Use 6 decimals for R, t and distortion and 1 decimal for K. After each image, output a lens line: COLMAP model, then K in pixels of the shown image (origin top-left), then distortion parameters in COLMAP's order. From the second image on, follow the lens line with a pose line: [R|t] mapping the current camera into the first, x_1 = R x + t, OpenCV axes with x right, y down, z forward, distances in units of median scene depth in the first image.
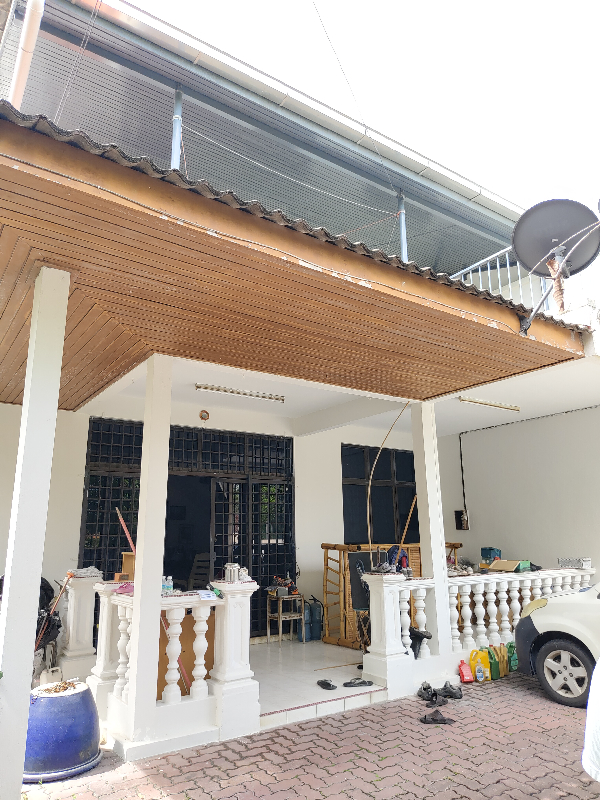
lens RADIAL K [[567.4, 0, 296.9], [0, 567.4, 400.7], [0, 0, 1]] dist [0.038837, -0.047966]
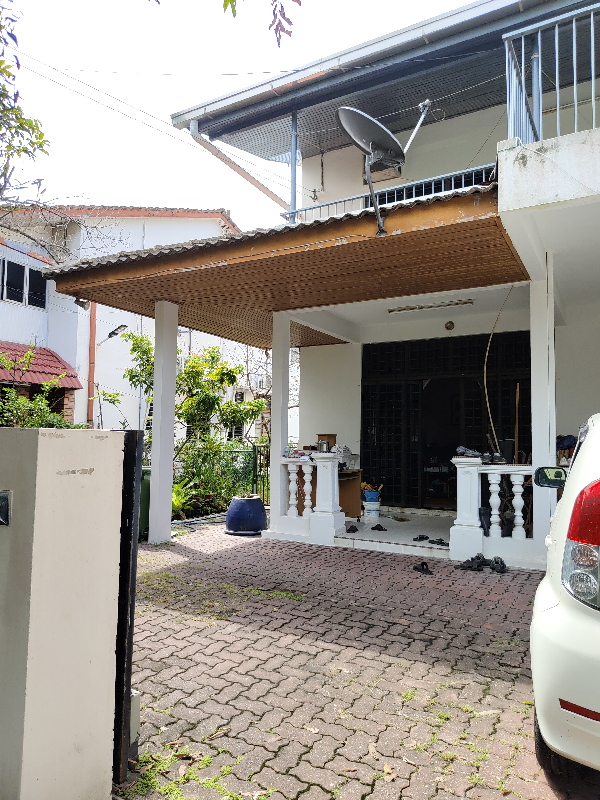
lens RADIAL K [[567.4, 0, 296.9], [0, 567.4, 400.7], [0, 0, 1]] dist [0.038837, -0.047966]
pose [[0.419589, 0.000612, -0.907714, 1.253552], [0.233068, 0.966401, 0.108387, 0.014536], [0.877282, -0.257037, 0.405349, 0.394597]]
